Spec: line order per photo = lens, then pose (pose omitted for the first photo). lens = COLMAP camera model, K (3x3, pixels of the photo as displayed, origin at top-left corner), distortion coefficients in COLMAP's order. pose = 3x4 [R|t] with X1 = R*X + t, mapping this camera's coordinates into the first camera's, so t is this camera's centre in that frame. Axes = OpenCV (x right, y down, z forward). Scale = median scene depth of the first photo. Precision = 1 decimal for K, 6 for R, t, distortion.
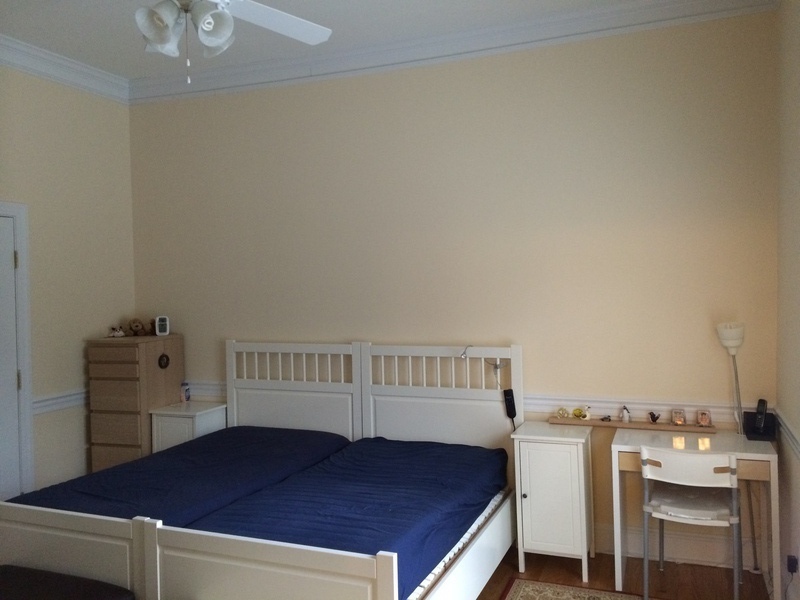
lens RADIAL K [[681.8, 0, 403.0], [0, 681.8, 298.6], [0, 0, 1]] dist [0.093059, -0.128370]
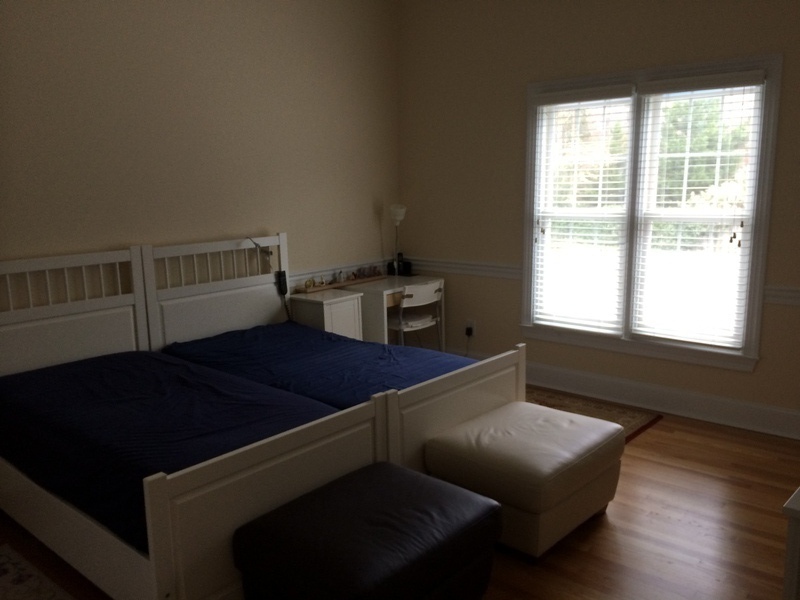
lens RADIAL K [[681.8, 0, 403.0], [0, 681.8, 298.6], [0, 0, 1]] dist [0.093059, -0.128370]
pose [[0.337649, -0.156008, 0.928253, -0.840224], [0.037242, 0.987611, 0.152438, 0.007507], [-0.940535, -0.016901, 0.339276, 0.388287]]
